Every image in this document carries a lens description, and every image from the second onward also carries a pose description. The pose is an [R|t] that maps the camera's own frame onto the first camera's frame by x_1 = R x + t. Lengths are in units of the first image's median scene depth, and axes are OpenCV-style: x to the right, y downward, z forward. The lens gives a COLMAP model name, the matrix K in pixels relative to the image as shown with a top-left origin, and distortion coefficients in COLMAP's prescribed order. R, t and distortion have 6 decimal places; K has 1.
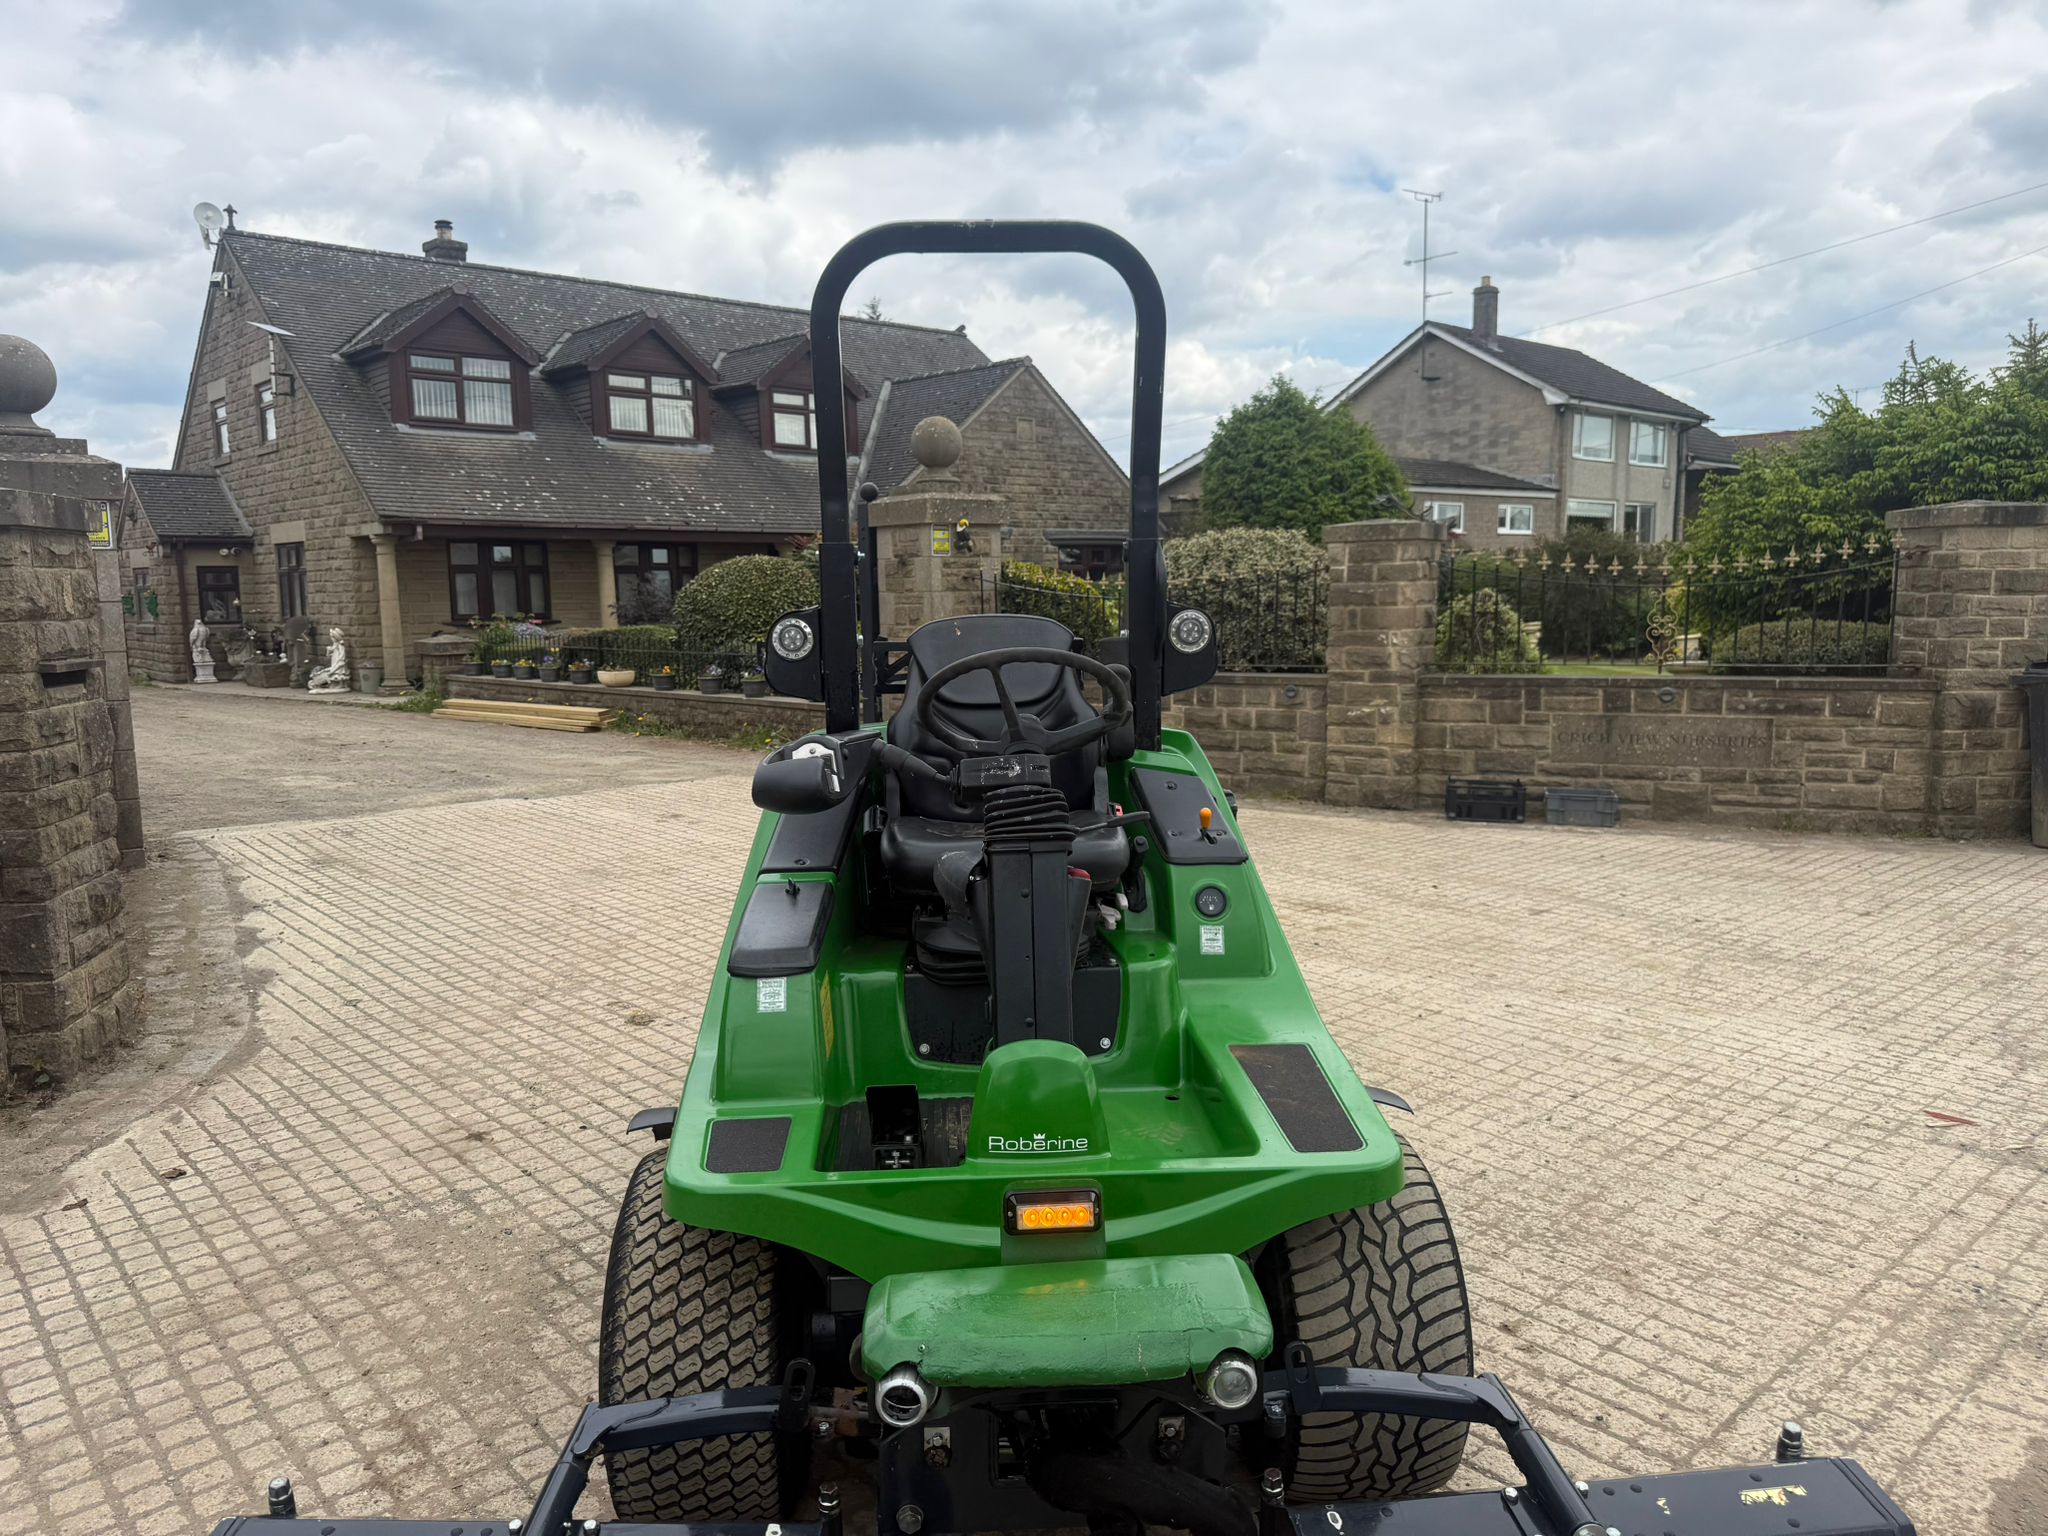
lens RADIAL K [[1434.3, 0, 1015.1], [0, 1434.3, 797.9], [0, 0, 1]] dist [0.059528, -0.108955]
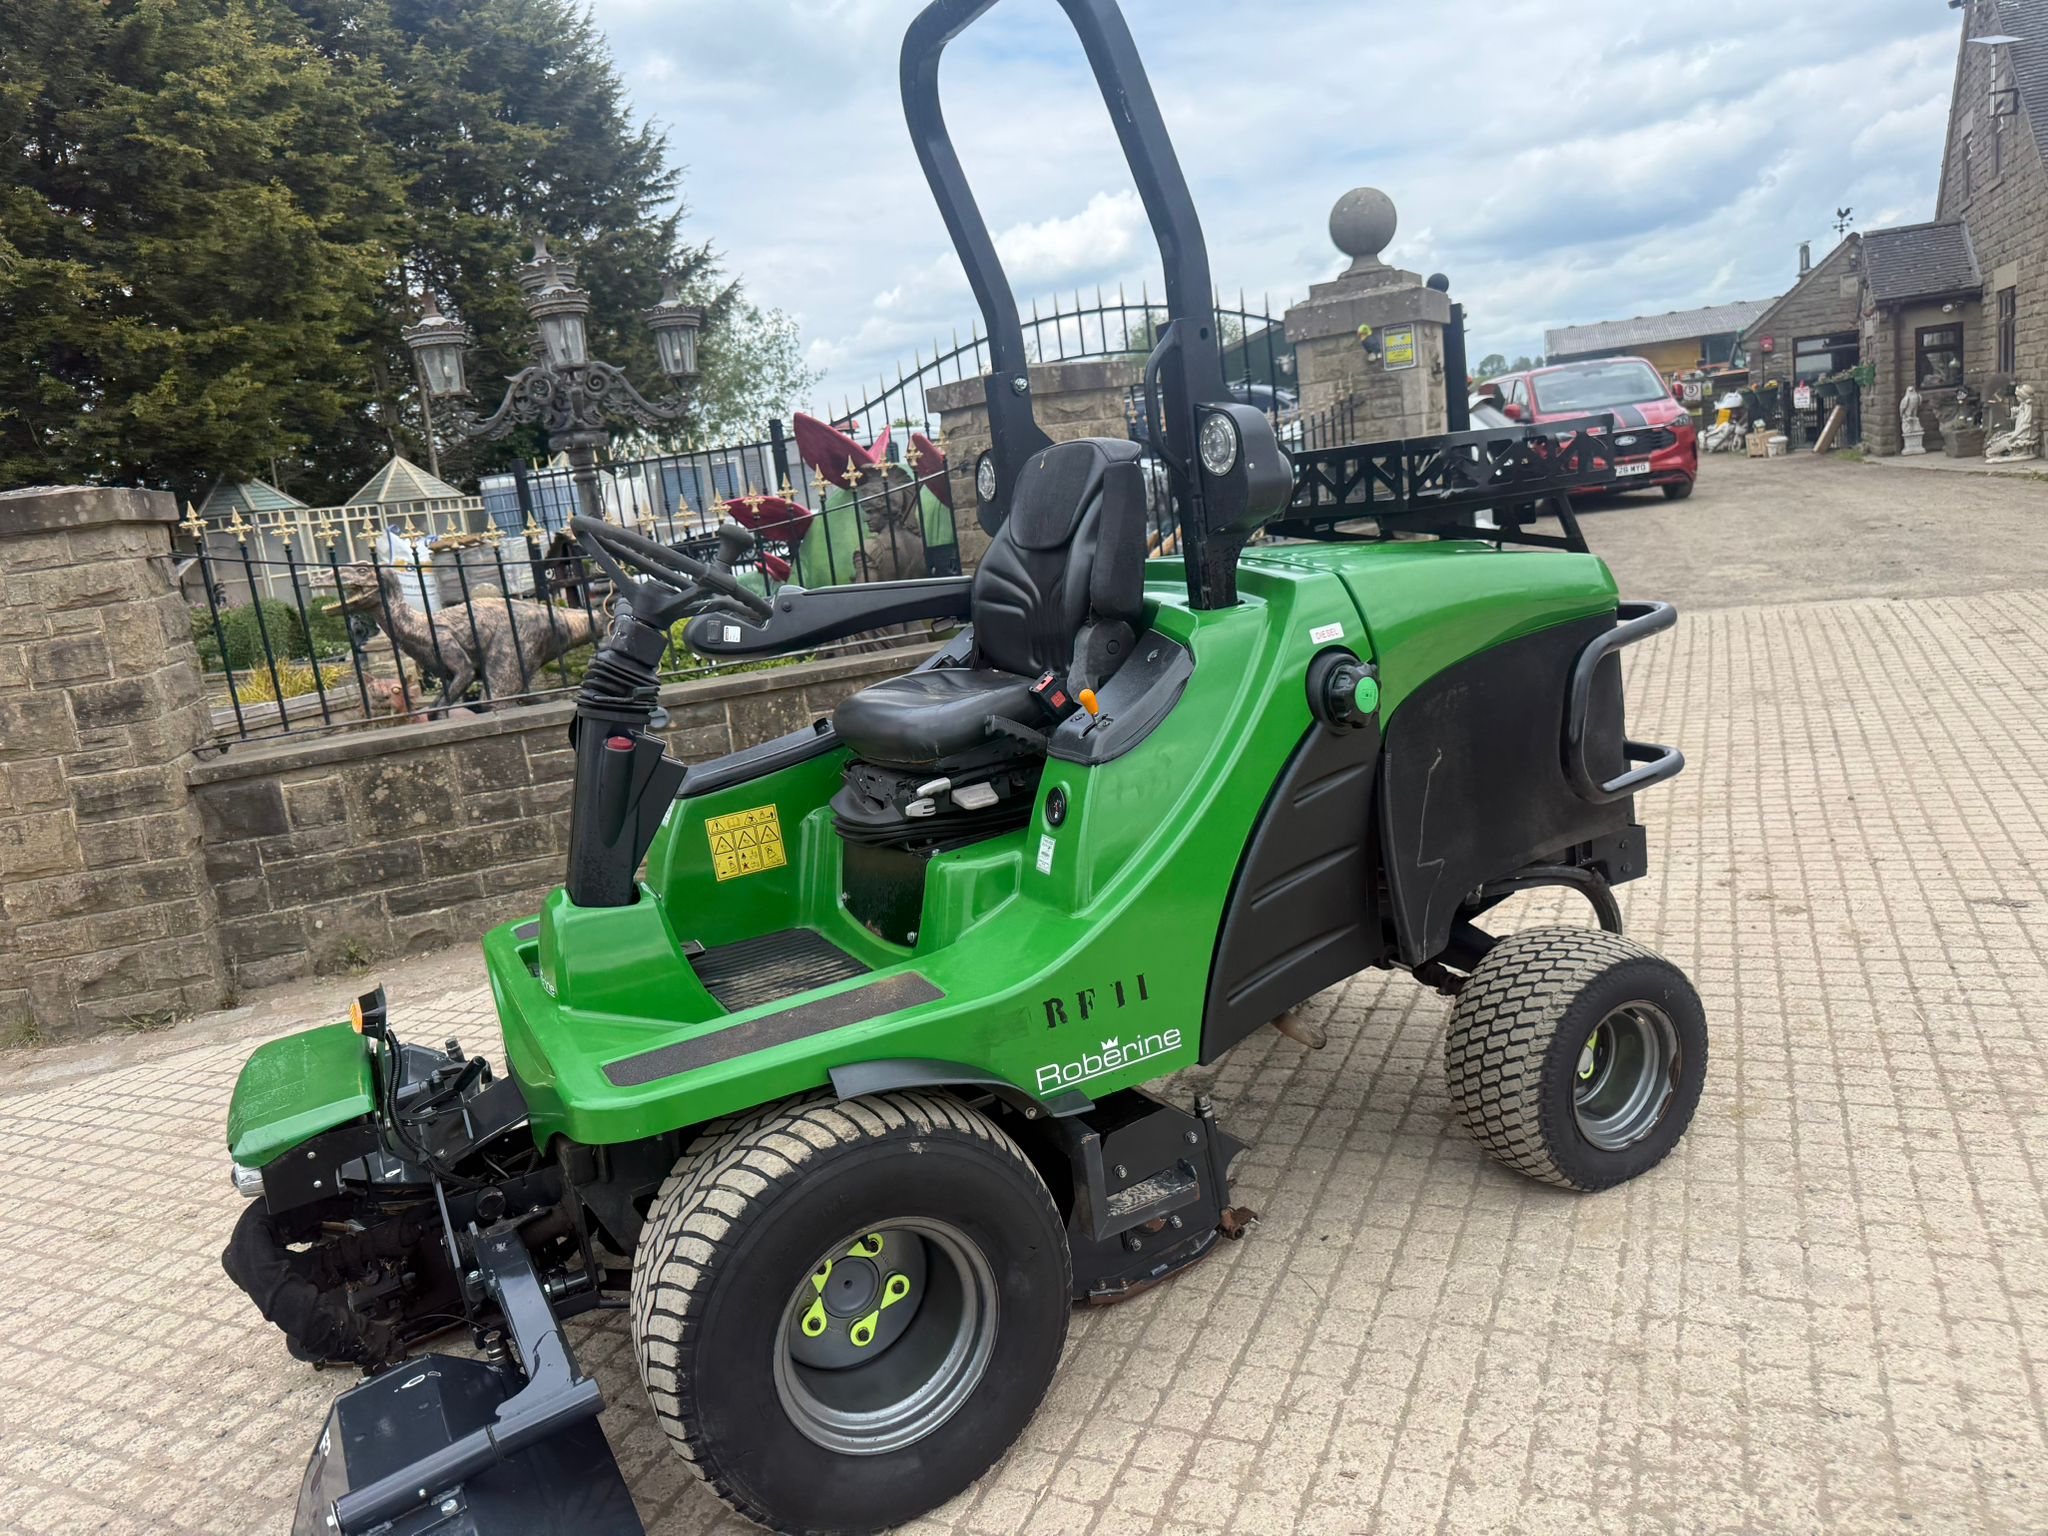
lens RADIAL K [[1476.4, 0, 1026.3], [0, 1476.4, 750.6], [0, 0, 1]] dist [0.005913, -0.007013]
pose [[0.403152, 0.128681, -0.906041, 0.110182], [-0.016093, 0.990908, 0.133574, -0.007984], [0.914992, -0.039270, 0.401557, 0.080053]]
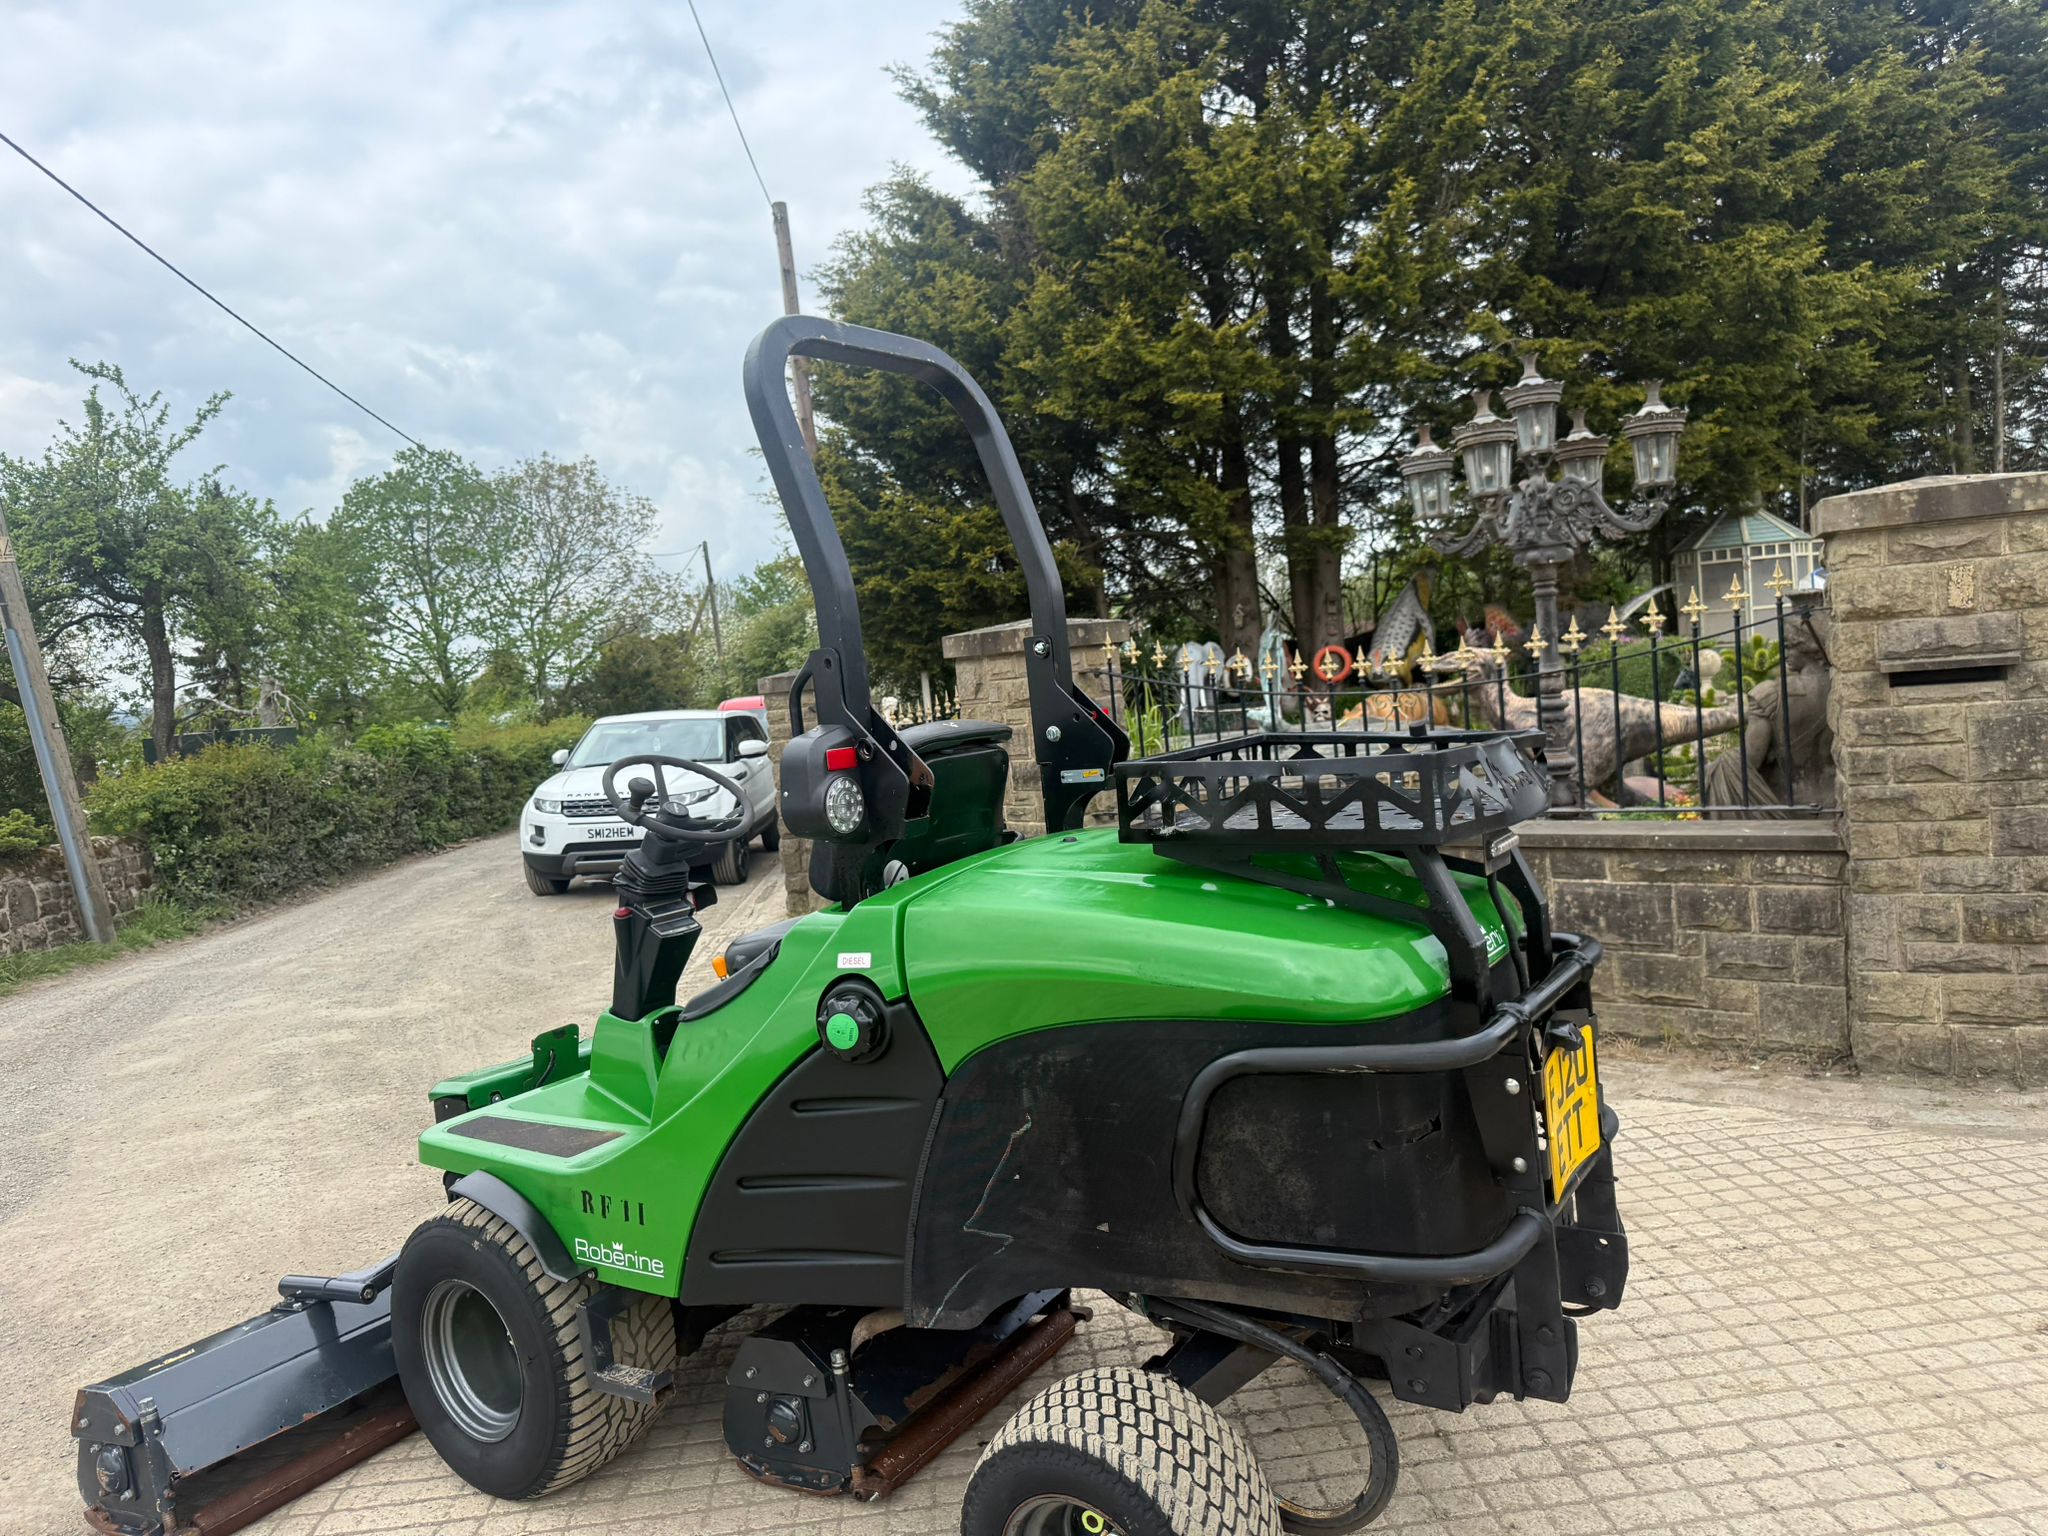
lens RADIAL K [[1476.4, 0, 1026.3], [0, 1476.4, 750.6], [0, 0, 1]] dist [0.005913, -0.007013]
pose [[-0.613322, 0.117504, -0.781044, 0.095441], [-0.016499, 0.986750, 0.161407, -0.036057], [0.789661, 0.111880, -0.603257, 0.219271]]
